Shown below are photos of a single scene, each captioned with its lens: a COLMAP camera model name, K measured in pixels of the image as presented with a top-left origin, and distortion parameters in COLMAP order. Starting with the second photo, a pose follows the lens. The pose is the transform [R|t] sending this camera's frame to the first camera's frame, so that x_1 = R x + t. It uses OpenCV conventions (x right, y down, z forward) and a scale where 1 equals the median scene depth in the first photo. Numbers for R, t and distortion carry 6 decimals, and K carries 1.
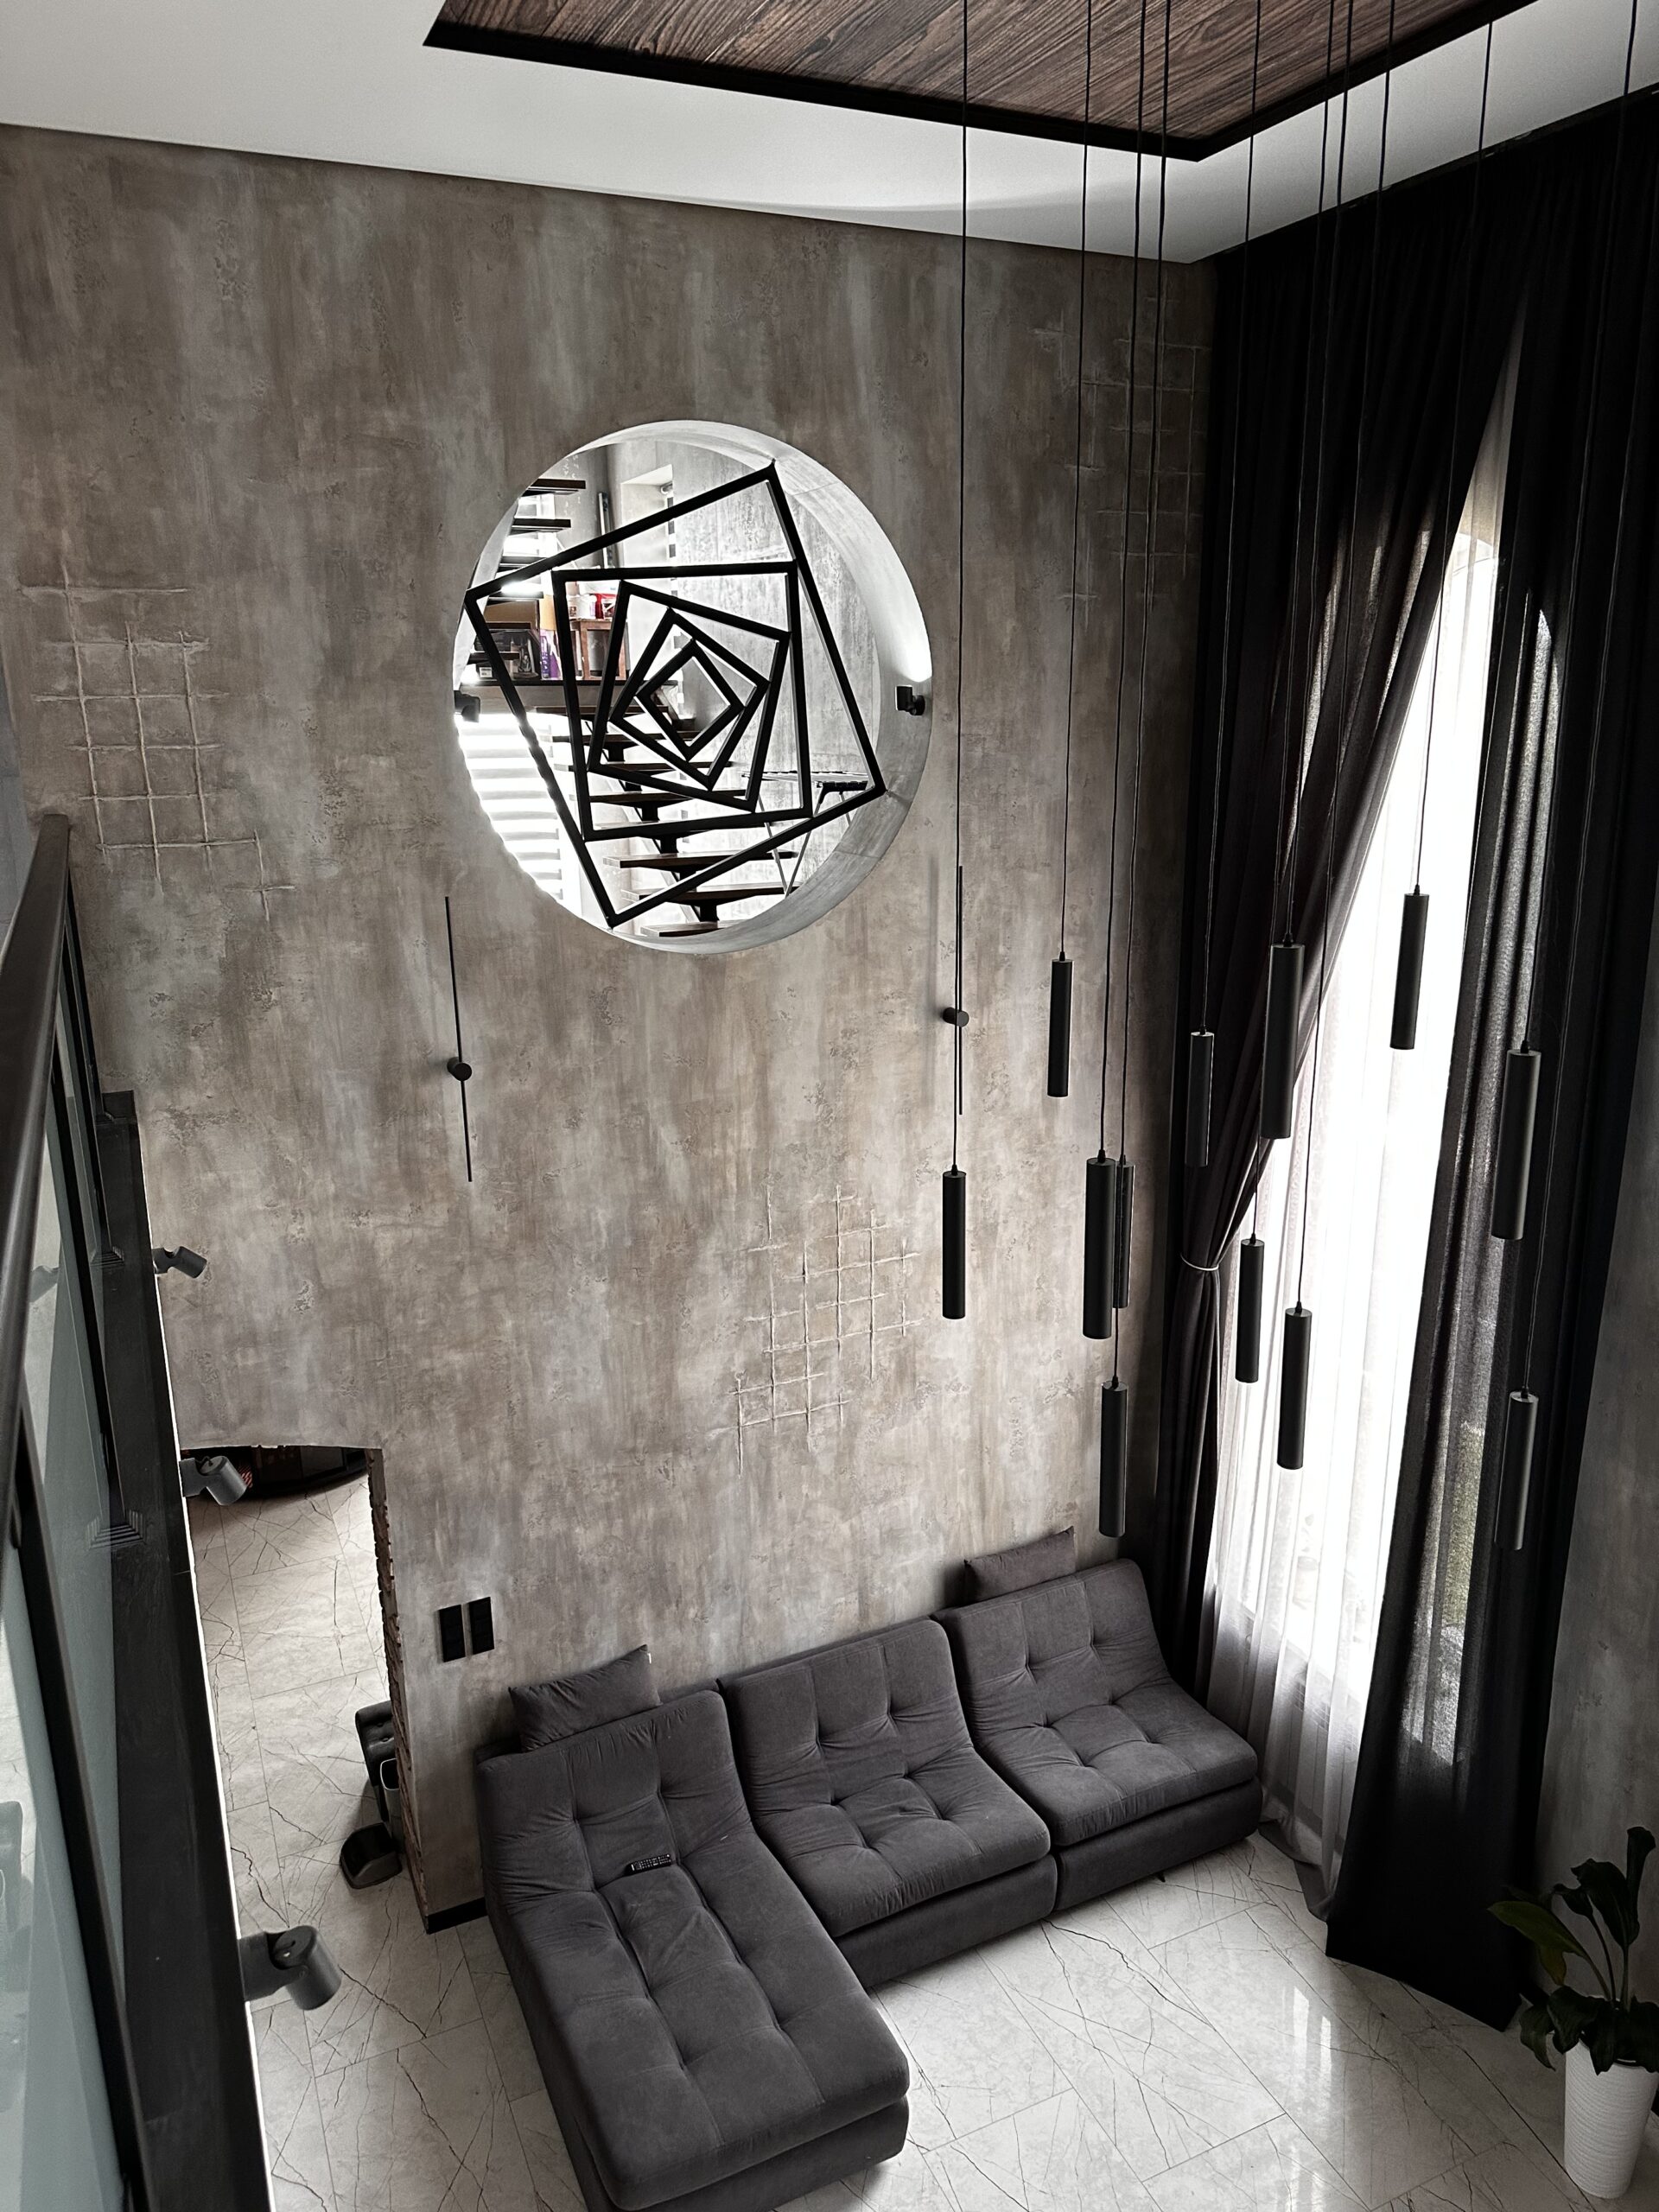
lens RADIAL K [[1548.5, 0, 933.9], [0, 1548.5, 1124.4], [0, 0, 1]] dist [0.078588, -0.096139]
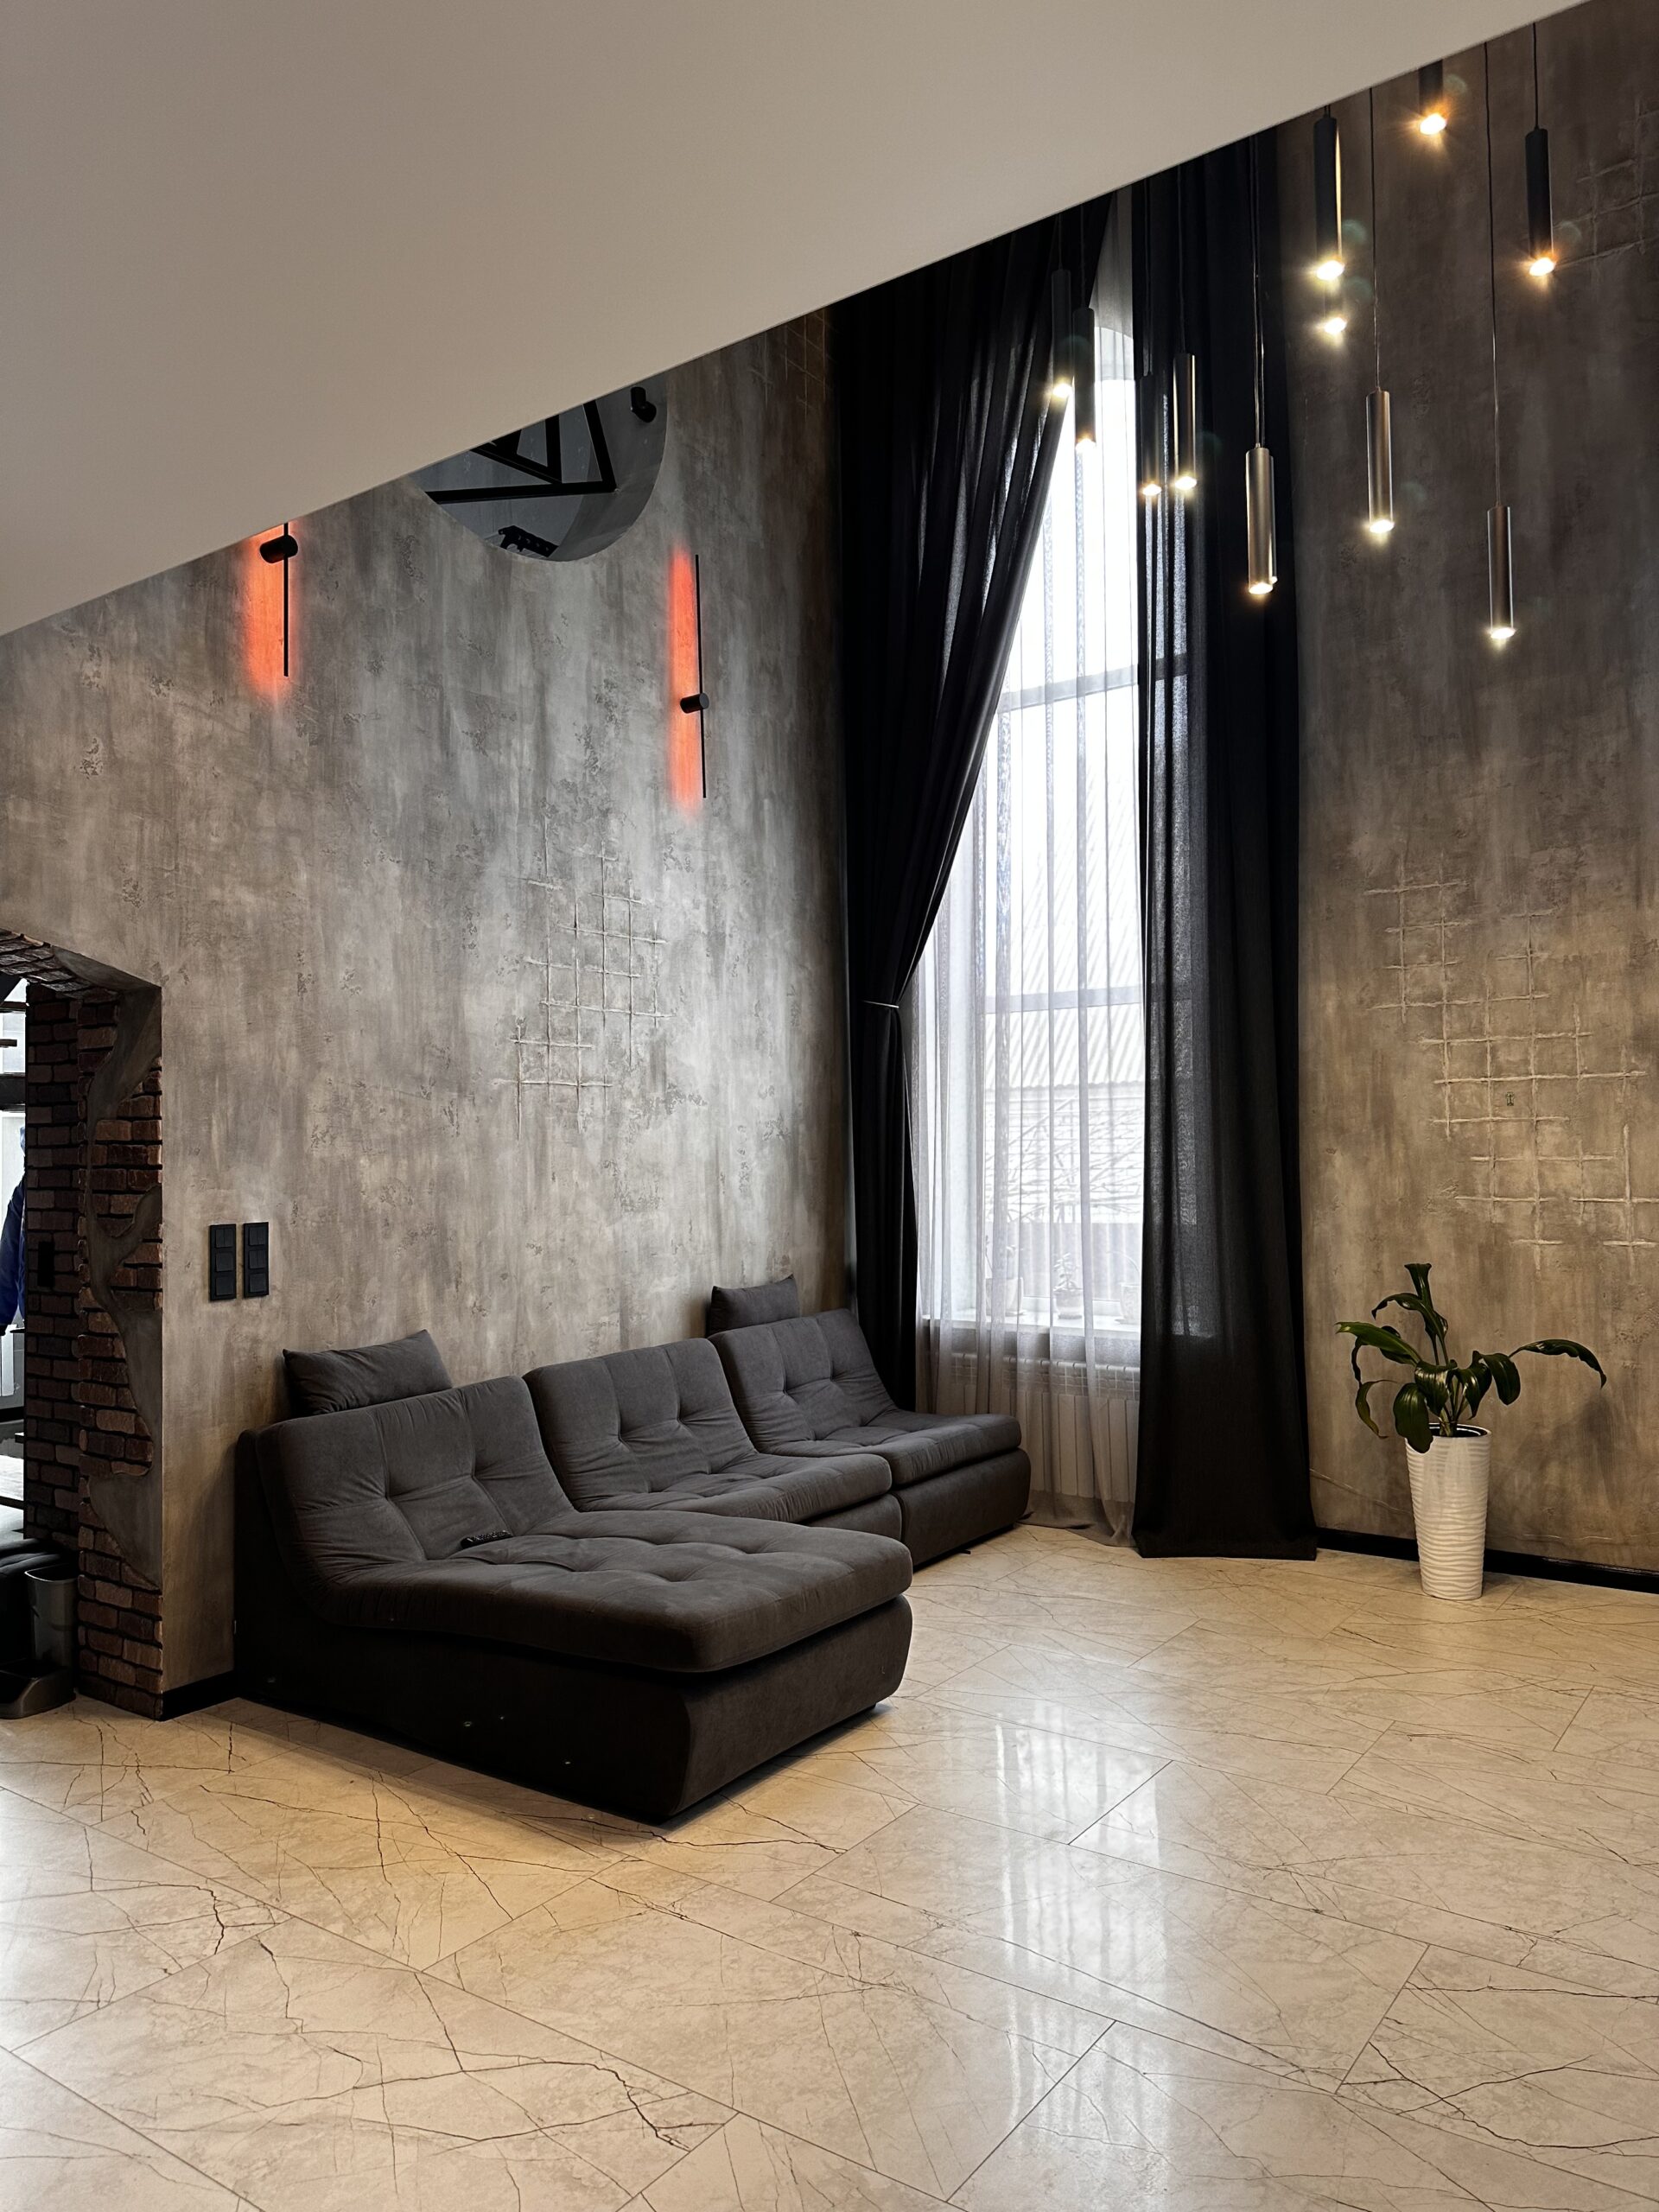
lens RADIAL K [[1548.5, 0, 887.3], [0, 1548.5, 1218.3], [0, 0, 1]] dist [0.078588, -0.096139]
pose [[0.862558, -0.012365, 0.505807, -0.414883], [0.148724, 0.961733, -0.230110, 0.531616], [-0.483606, 0.273709, 0.831390, 0.163089]]
